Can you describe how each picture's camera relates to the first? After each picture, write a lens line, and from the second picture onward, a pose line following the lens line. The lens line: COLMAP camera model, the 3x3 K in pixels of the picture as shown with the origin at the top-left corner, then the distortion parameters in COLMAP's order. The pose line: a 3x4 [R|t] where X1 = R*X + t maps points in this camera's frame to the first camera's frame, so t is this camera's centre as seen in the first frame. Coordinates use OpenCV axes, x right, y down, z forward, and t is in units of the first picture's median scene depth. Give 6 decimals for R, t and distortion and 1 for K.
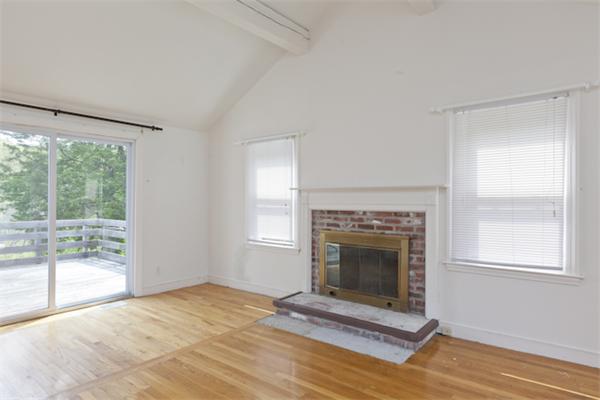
lens RADIAL K [[353.8, 0, 301.1], [0, 353.8, 201.4], [0, 0, 1]] dist [-0.006054, 0.000865]
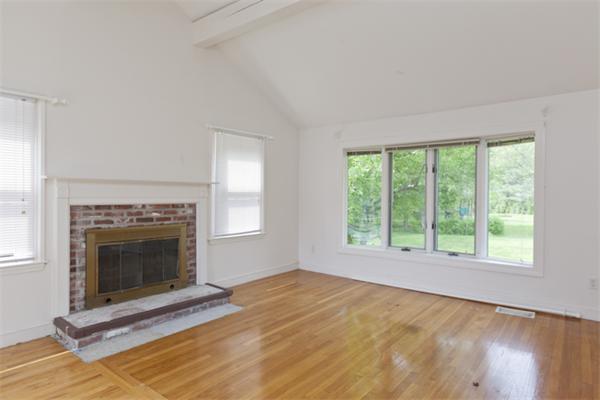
lens RADIAL K [[353.8, 0, 300.9], [0, 353.8, 197.5], [0, 0, 1]] dist [-0.006054, 0.000865]
pose [[-0.002632, -0.007780, 0.999966, -0.860332], [-0.002644, 0.999966, 0.007773, -0.001158], [-0.999993, -0.002624, -0.002653, 0.583149]]
